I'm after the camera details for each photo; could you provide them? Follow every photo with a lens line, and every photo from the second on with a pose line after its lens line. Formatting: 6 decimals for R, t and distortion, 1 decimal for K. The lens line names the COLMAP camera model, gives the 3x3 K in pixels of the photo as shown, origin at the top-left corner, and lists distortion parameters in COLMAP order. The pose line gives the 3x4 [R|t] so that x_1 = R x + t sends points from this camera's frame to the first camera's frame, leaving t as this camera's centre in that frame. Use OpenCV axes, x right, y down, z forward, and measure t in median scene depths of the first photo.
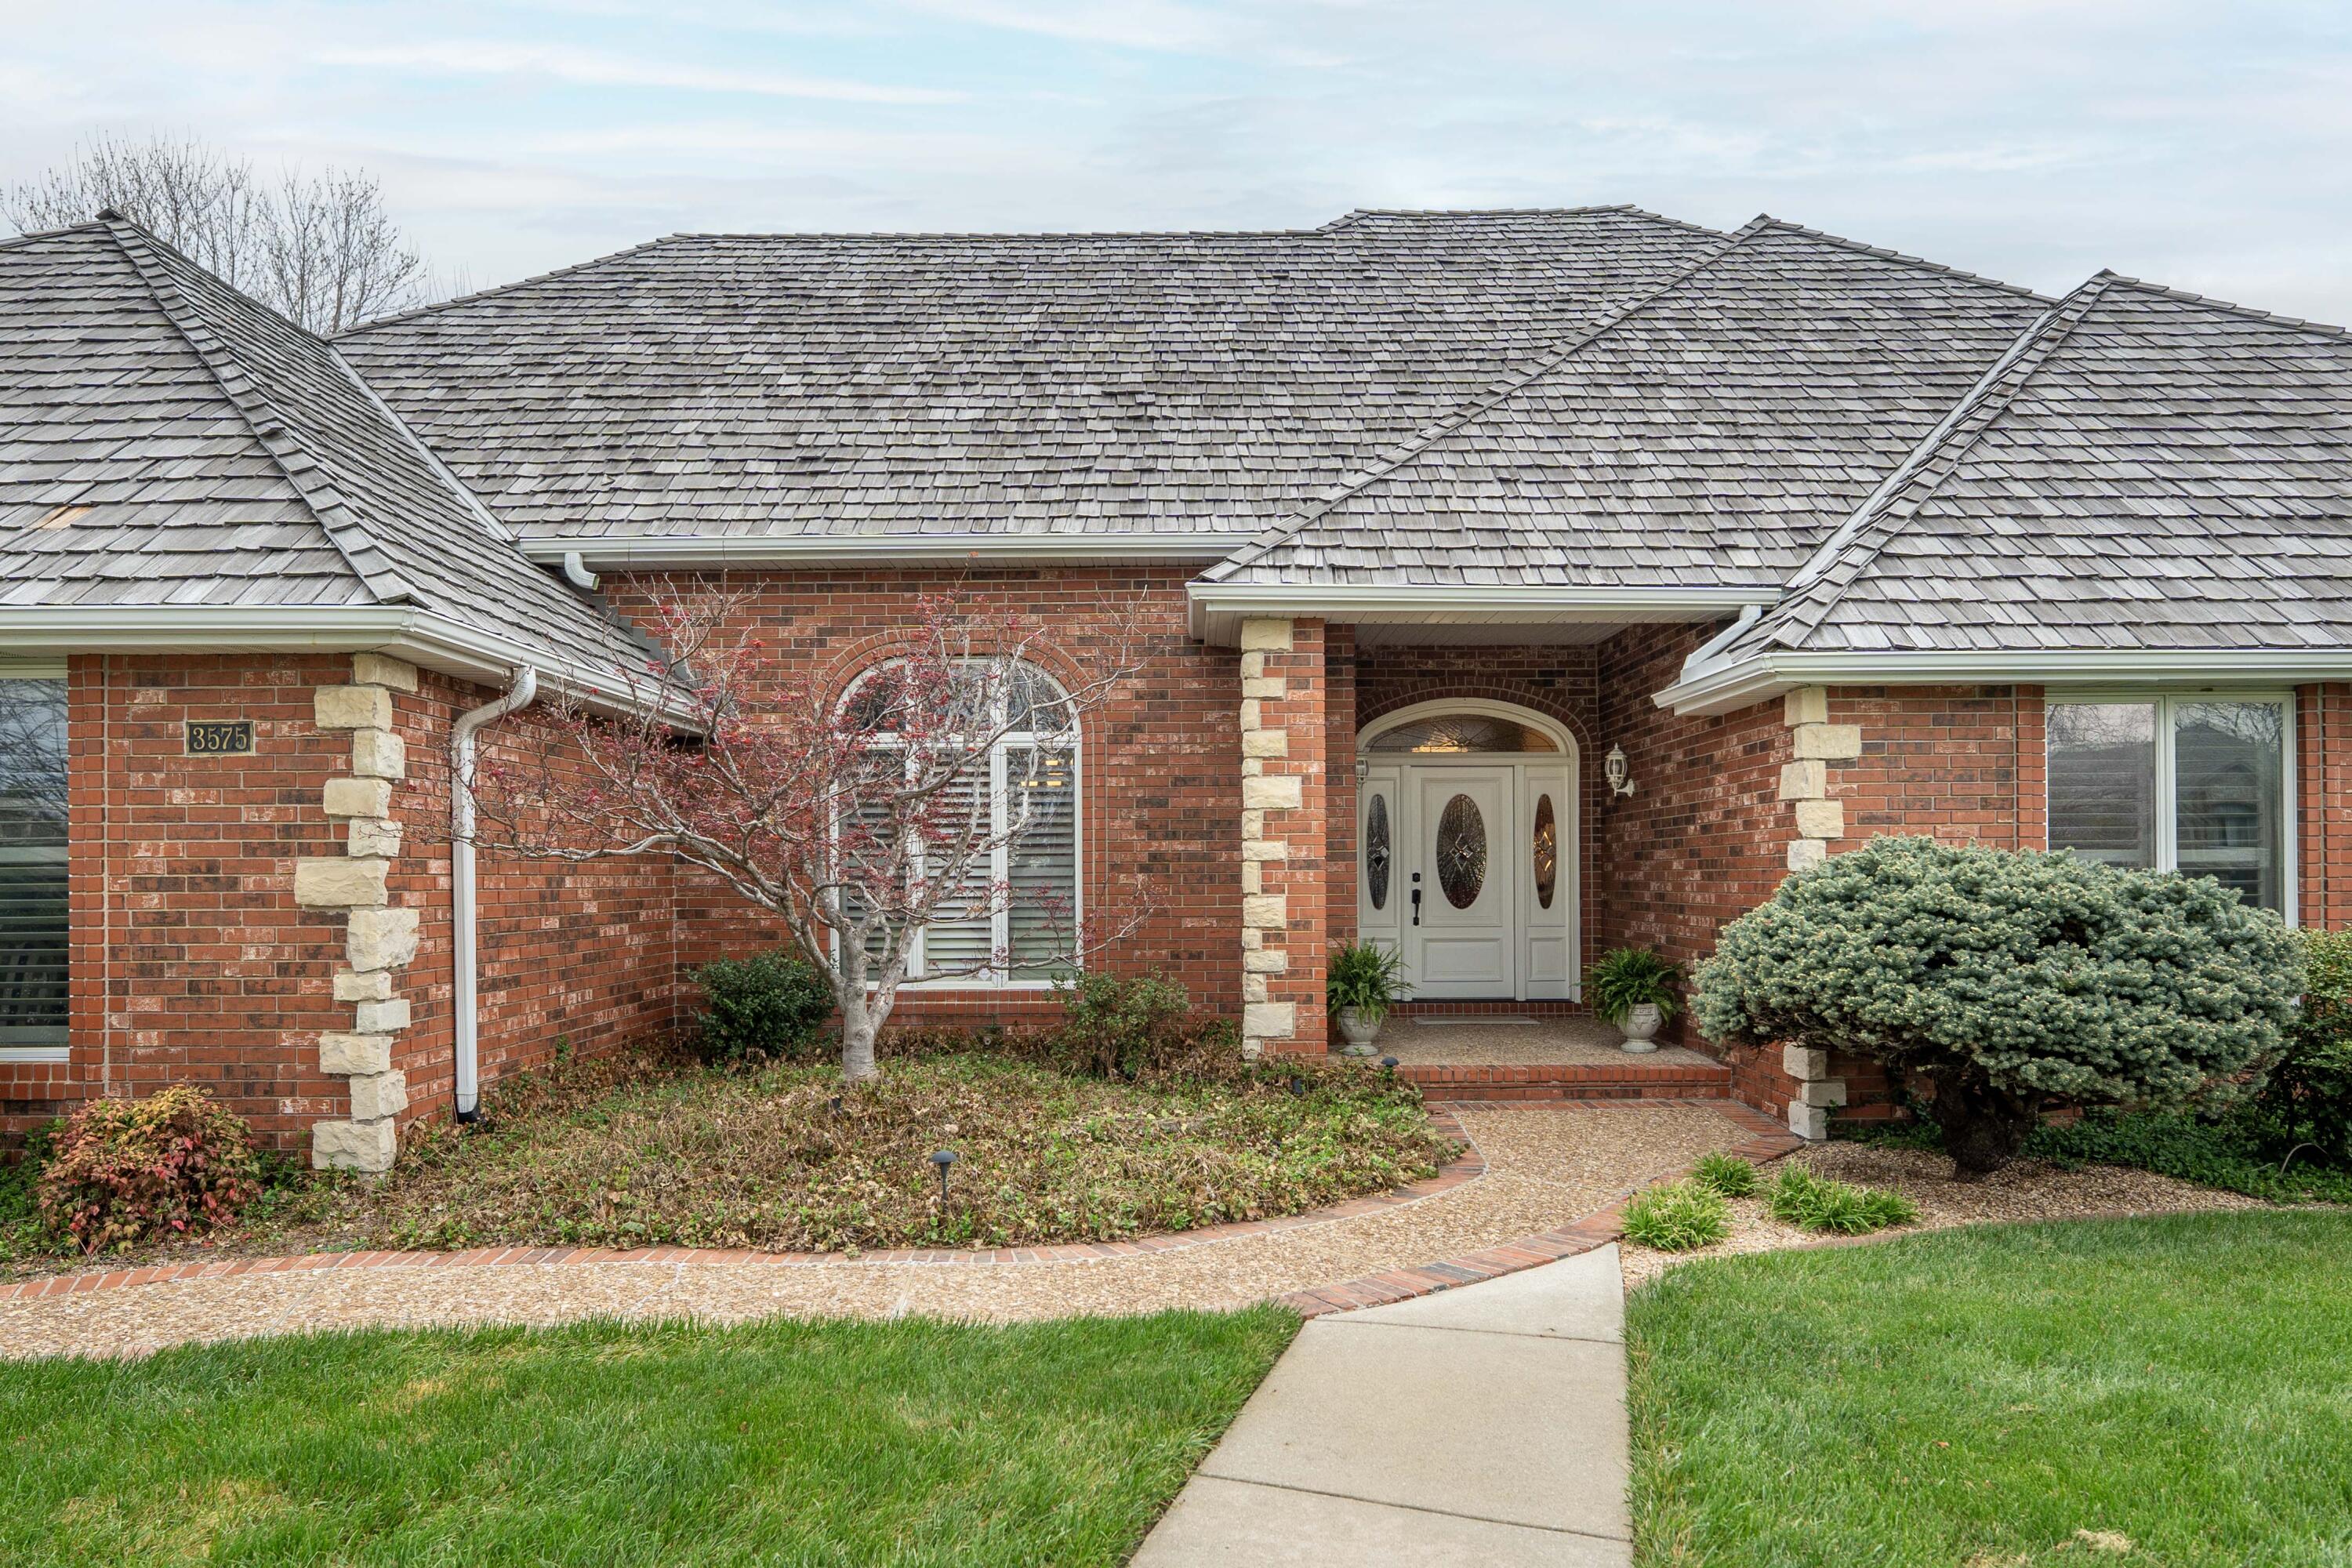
lens RADIAL K [[1481.5, 0, 1178.7], [0, 1481.5, 777.5], [0, 0, 1]] dist [0.001262, -0.001534]
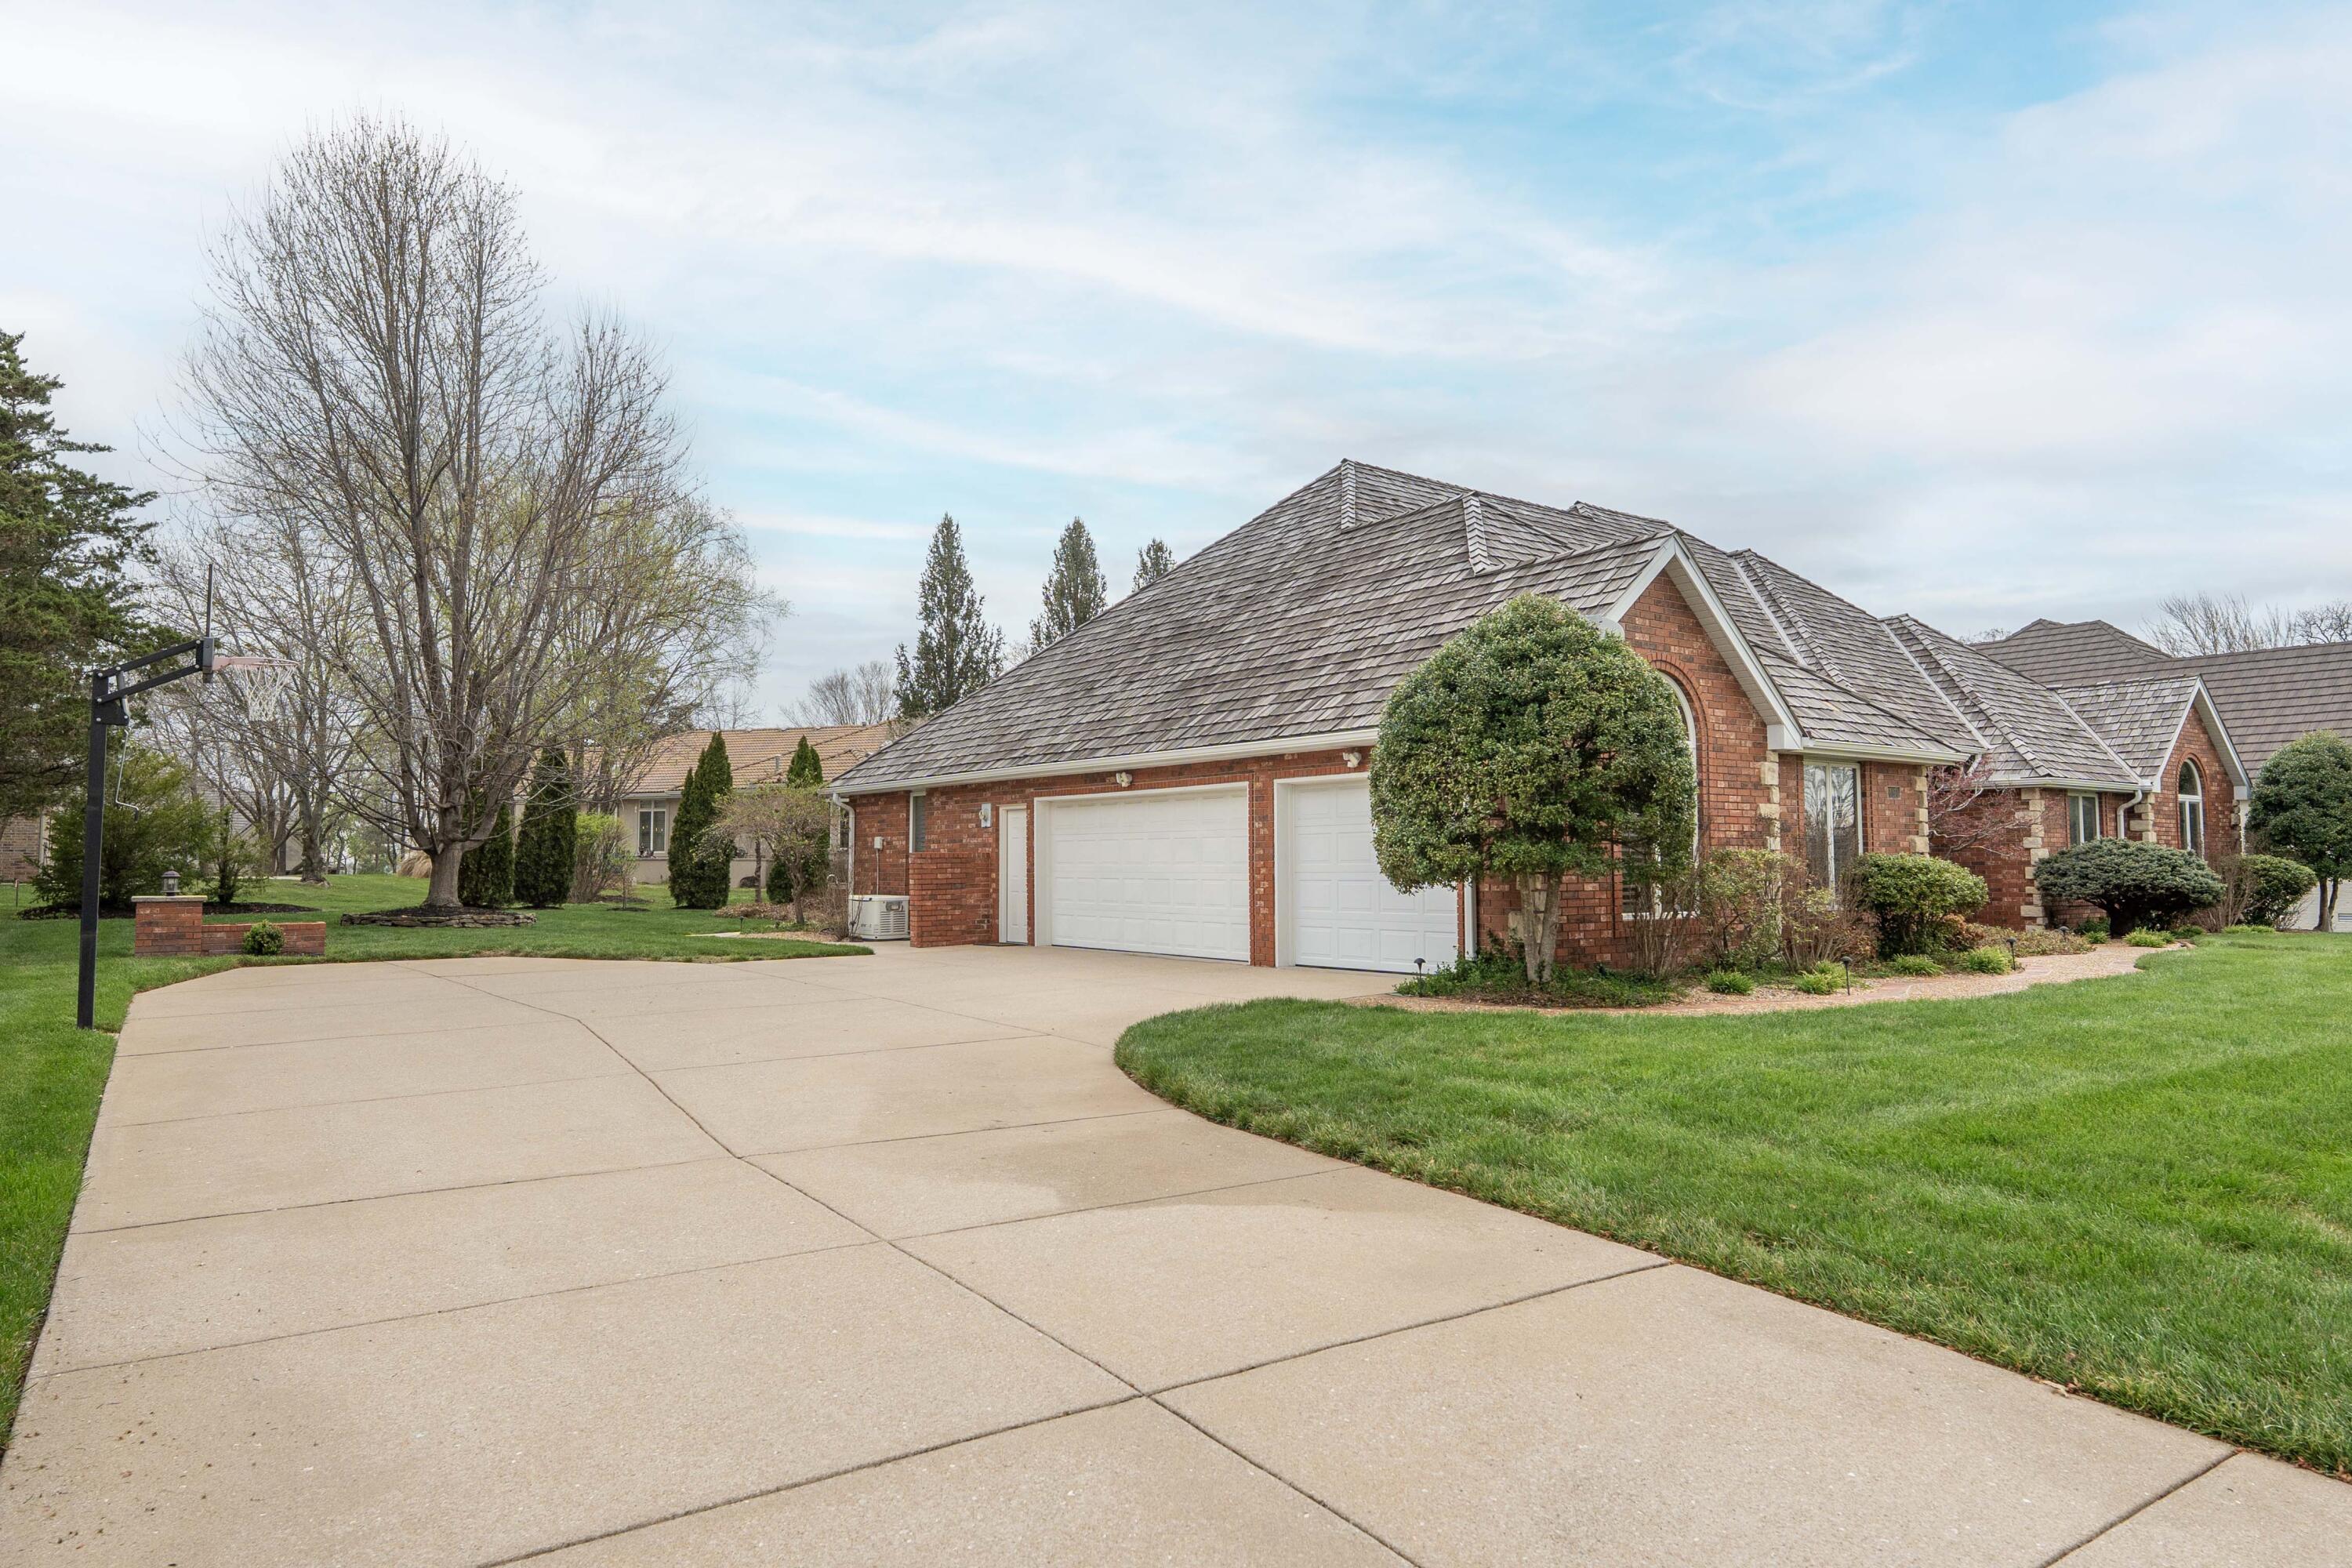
lens RADIAL K [[1481.5, 0, 1178.7], [0, 1481.5, 777.5], [0, 0, 1]] dist [0.001262, -0.001534]
pose [[0.792031, 0.039865, 0.609178, -2.445609], [-0.039509, 0.999121, -0.014016, 0.026916], [-0.609201, -0.012967, 0.792910, -0.294789]]
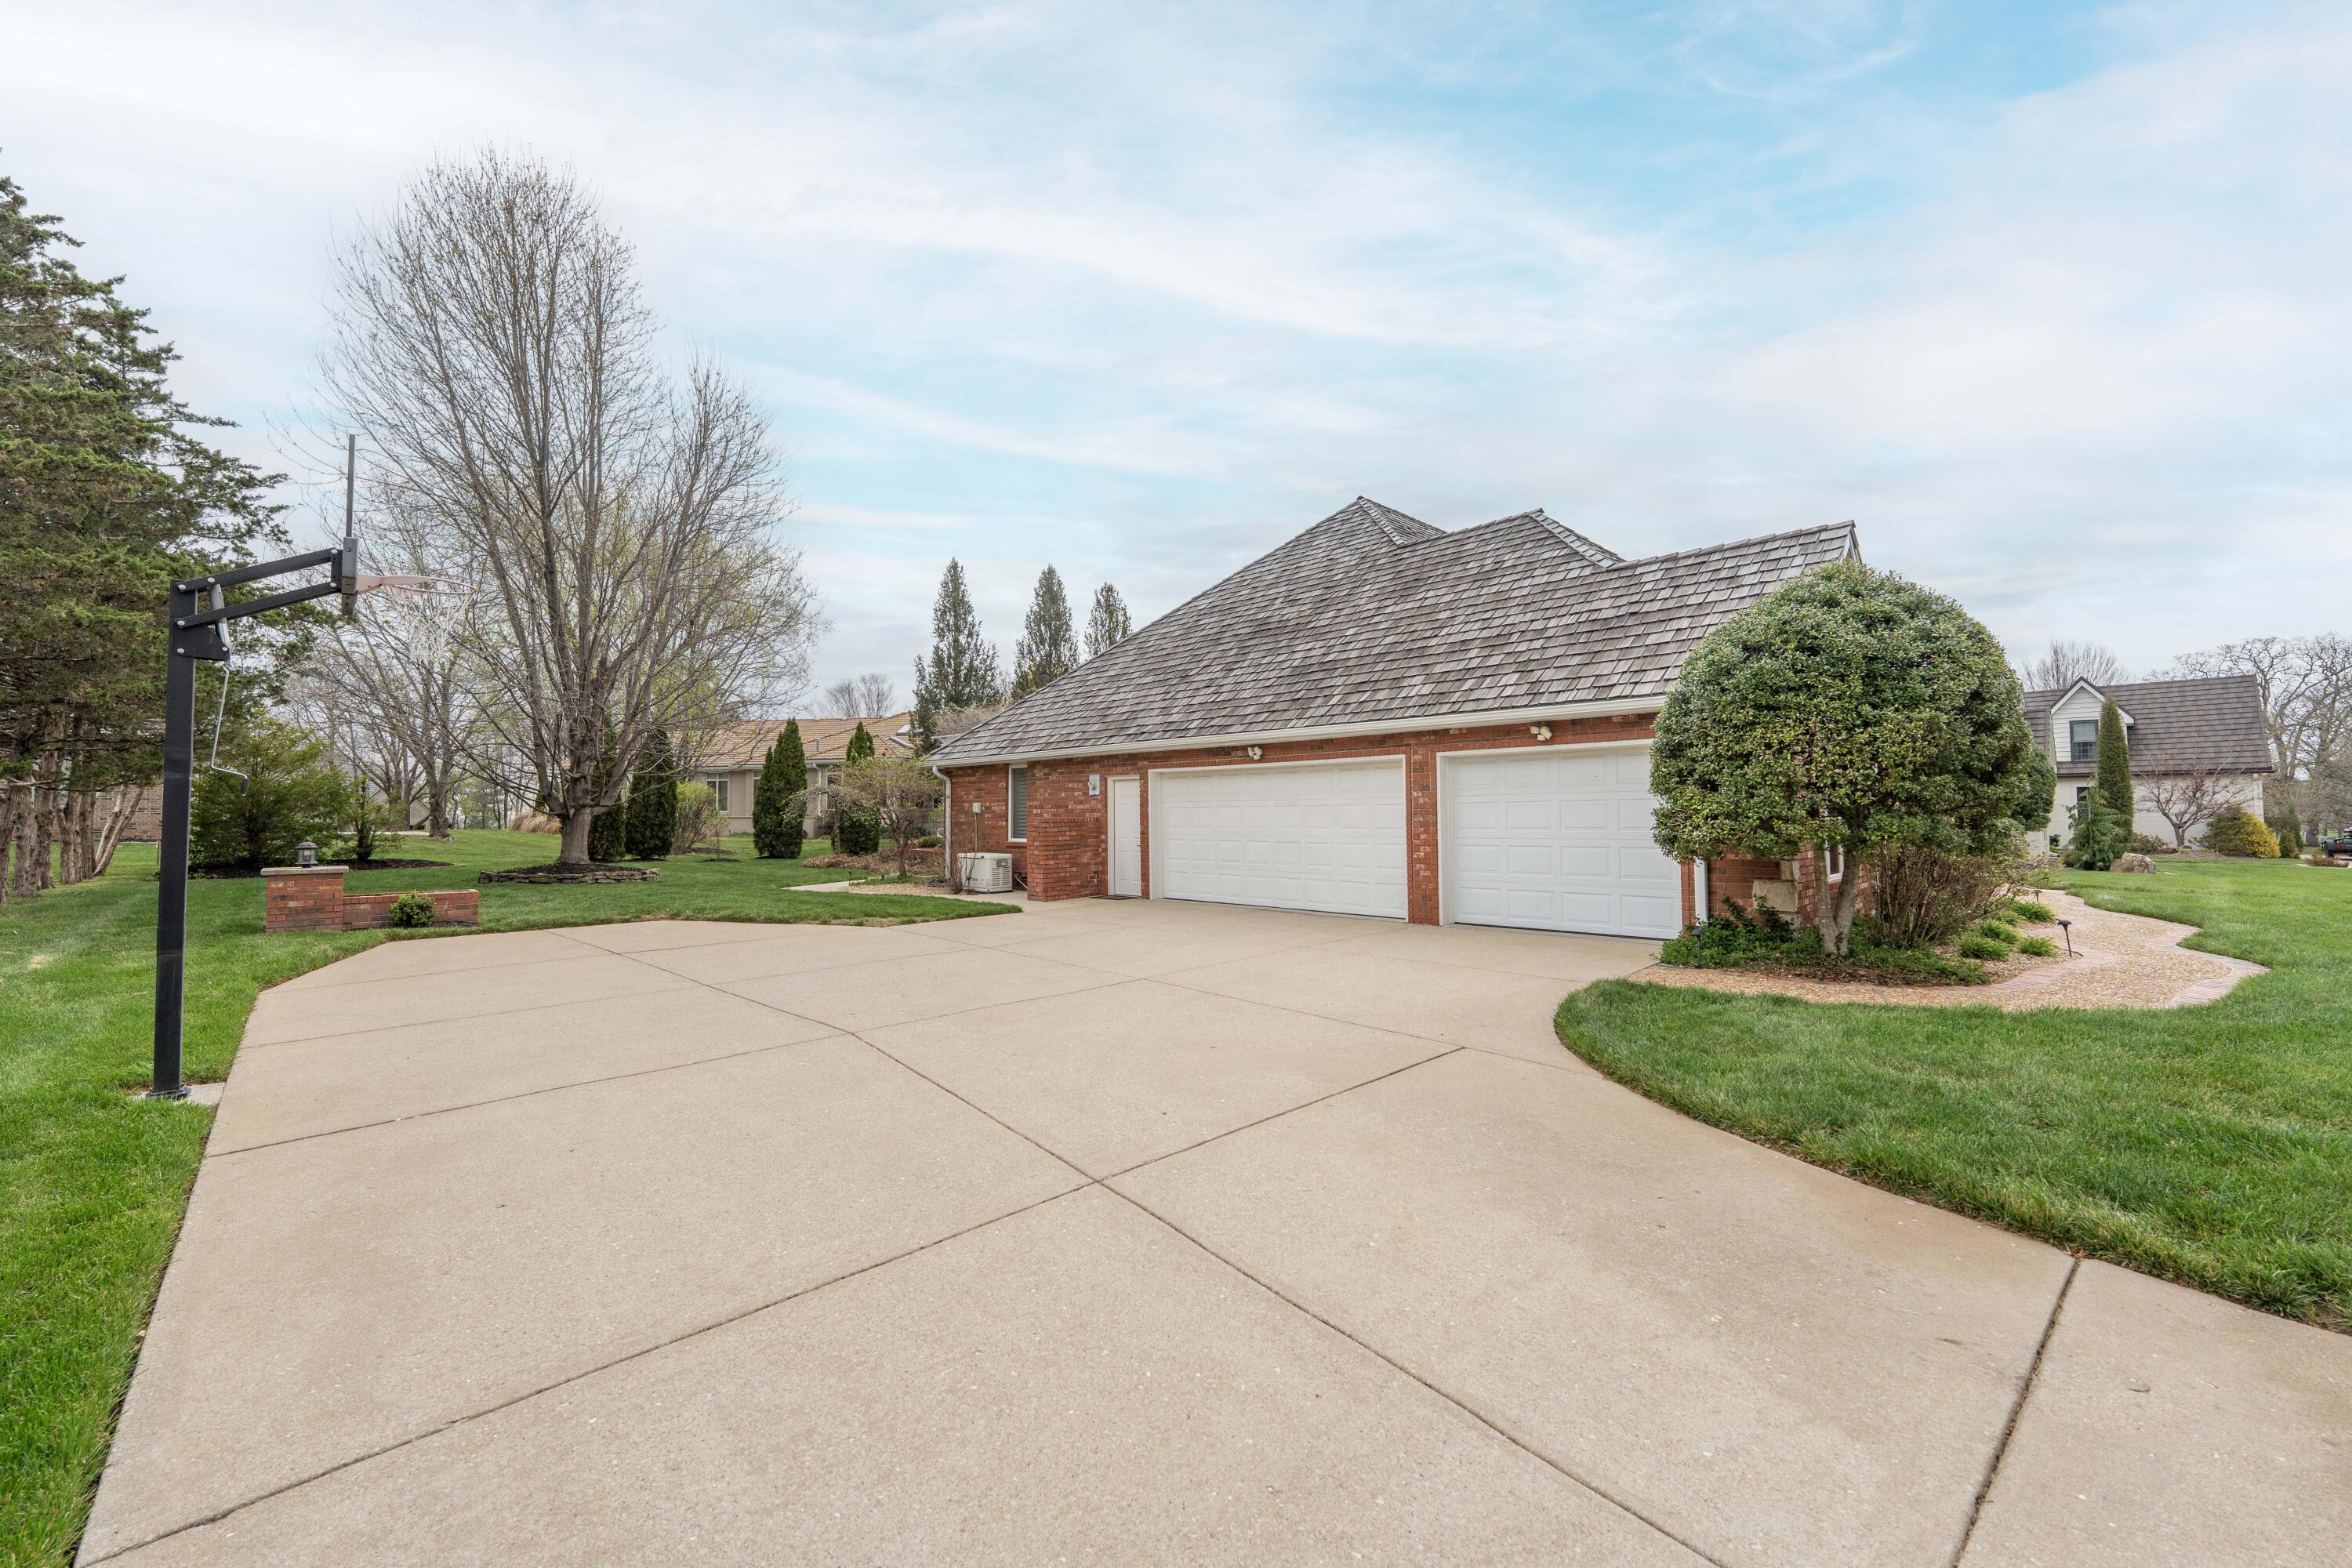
lens RADIAL K [[964.2, 0, 1179.9], [0, 964.2, 784.6], [0, 0, 1]] dist [-0.001051, -0.000178]
pose [[0.702400, 0.024670, 0.711355, -2.395144], [-0.041771, 0.999105, 0.006596, 0.048029], [-0.710556, -0.034347, 0.702802, 0.425619]]
